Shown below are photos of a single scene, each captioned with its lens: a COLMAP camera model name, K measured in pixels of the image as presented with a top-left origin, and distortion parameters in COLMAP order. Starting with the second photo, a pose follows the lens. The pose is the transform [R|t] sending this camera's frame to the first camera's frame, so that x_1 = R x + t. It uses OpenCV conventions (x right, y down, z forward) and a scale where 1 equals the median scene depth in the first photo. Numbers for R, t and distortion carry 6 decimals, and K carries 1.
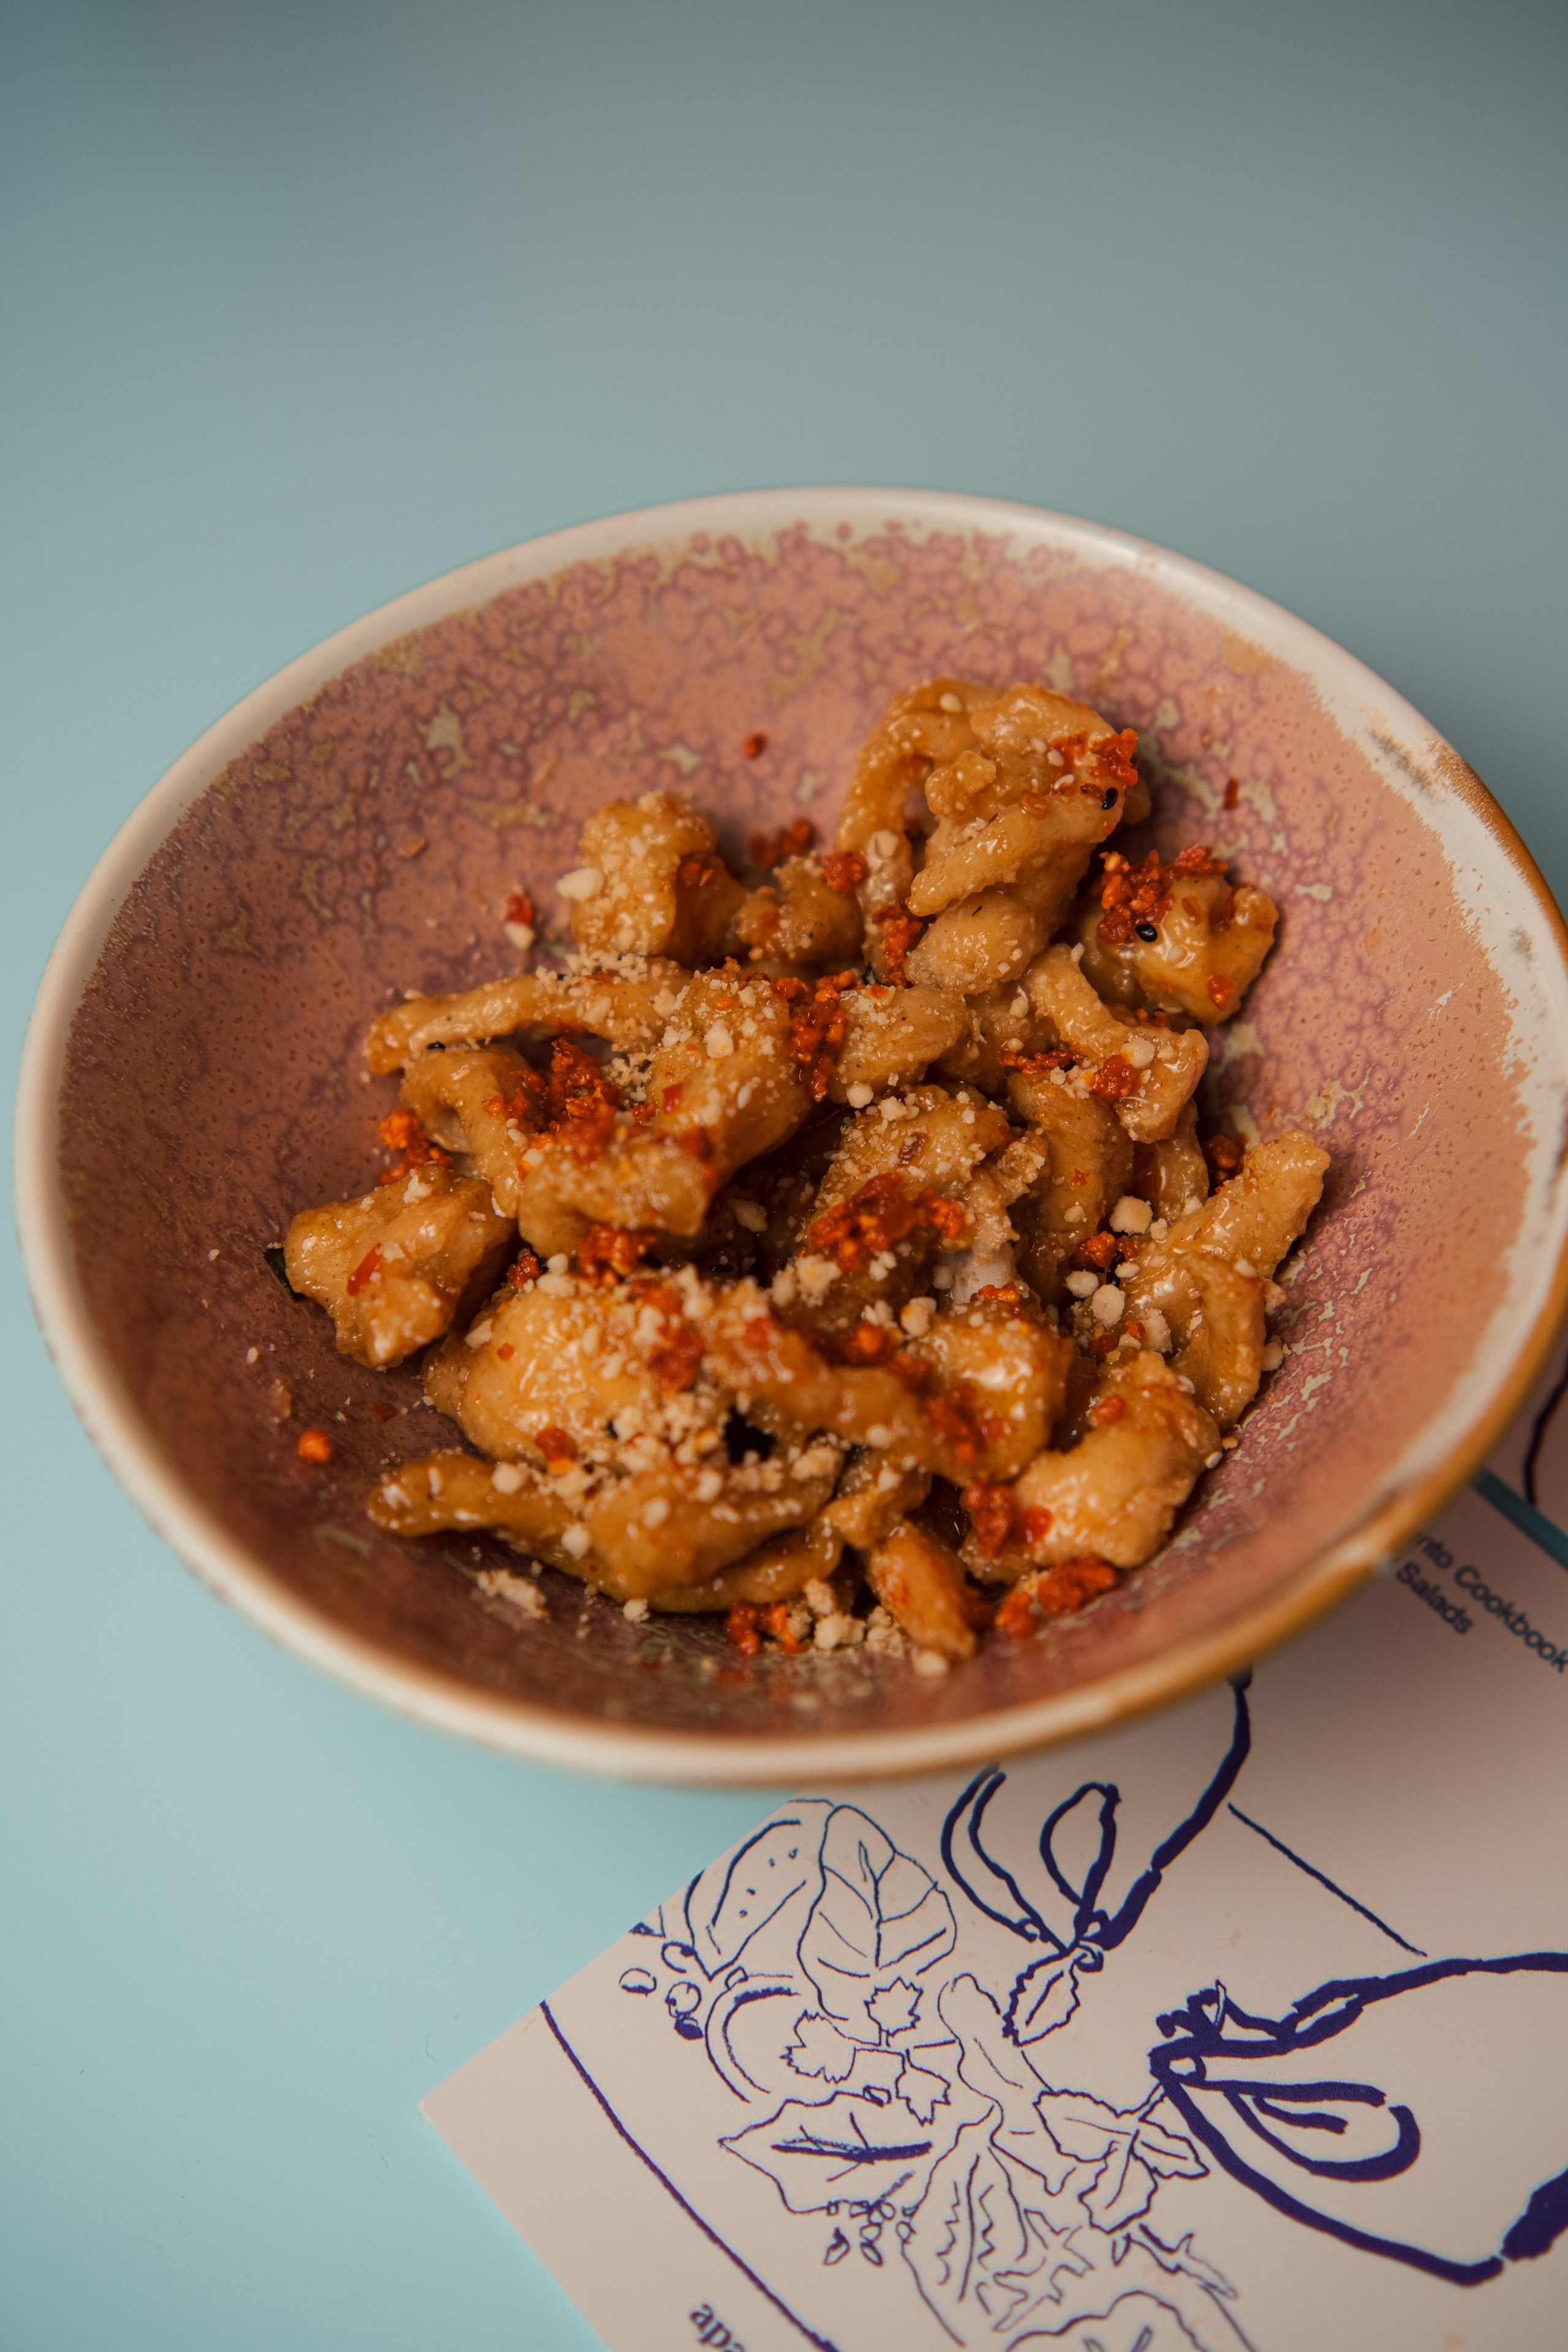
lens RADIAL K [[3276.1, 0, 833.5], [0, 3276.1, 1176.1], [0, 0, 1]] dist [0.007186, 0.019322]
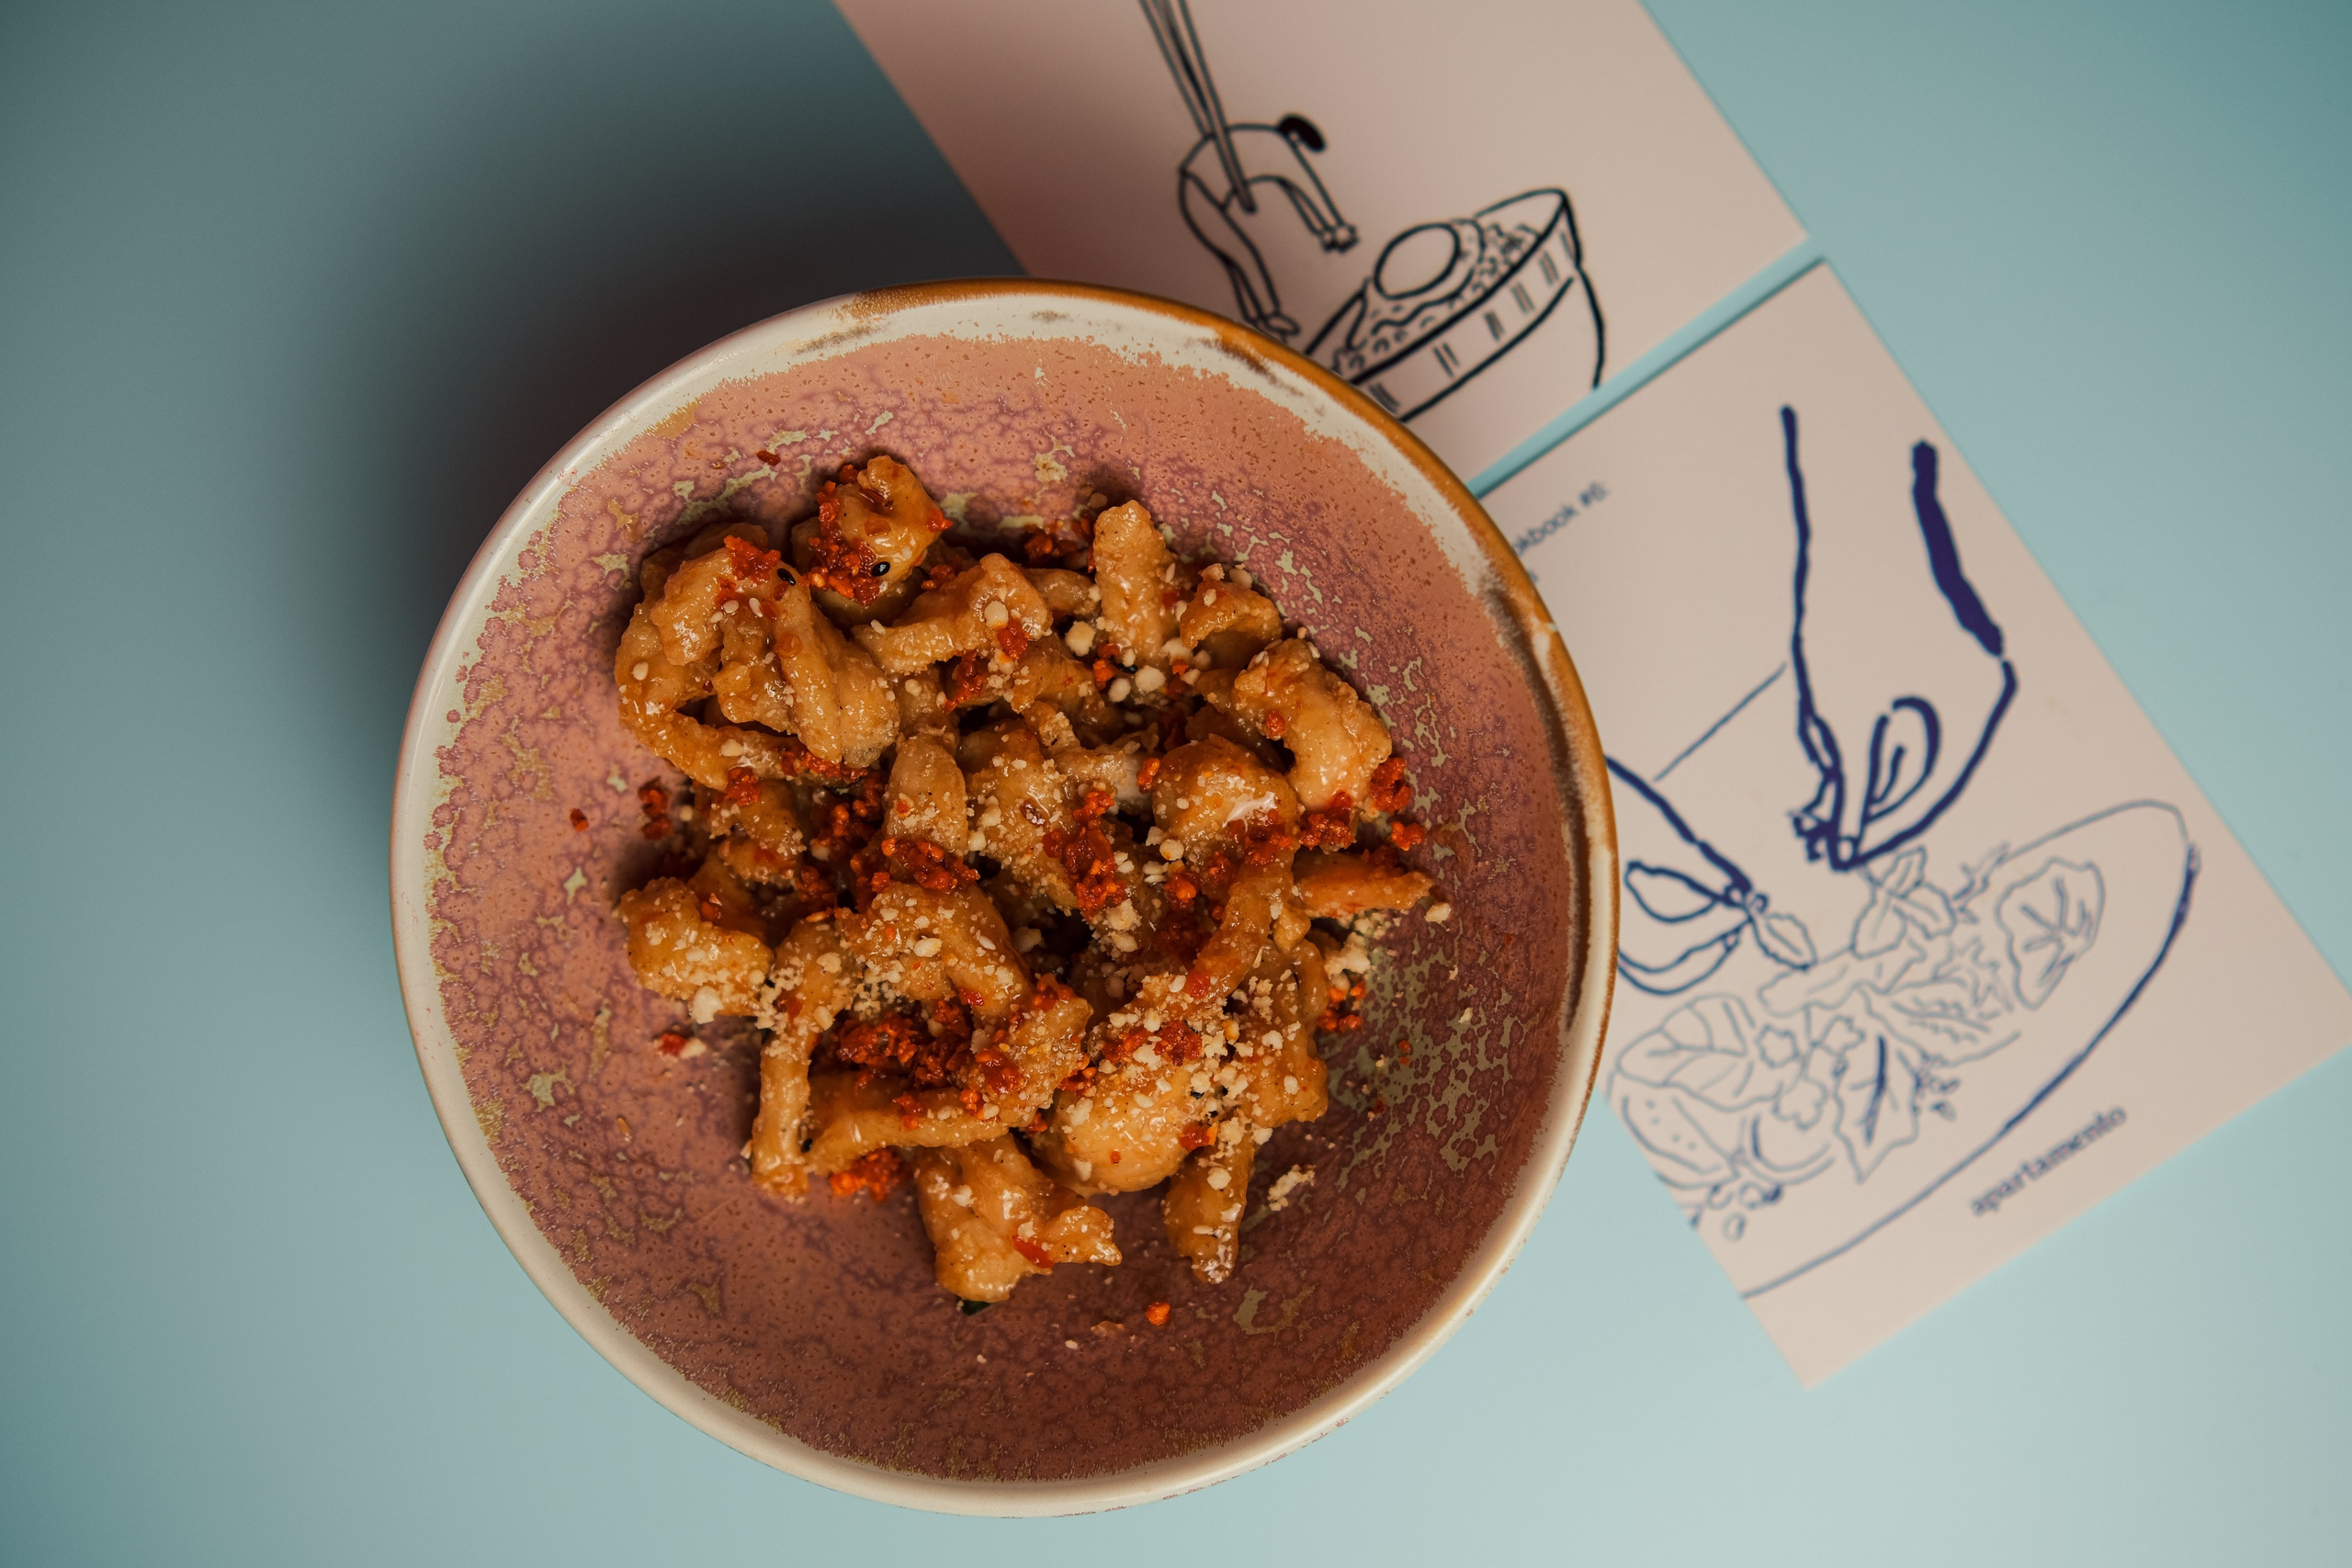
lens RADIAL K [[3349.5, 0, 1176.0], [0, 3349.5, 784.0], [0, 0, 1]] dist [0.014862, 0.050559]
pose [[0.262835, -0.964389, -0.029520, 0.086510], [0.834065, 0.211723, 0.509420, -0.614520], [-0.485029, -0.158514, 0.860012, -0.135480]]
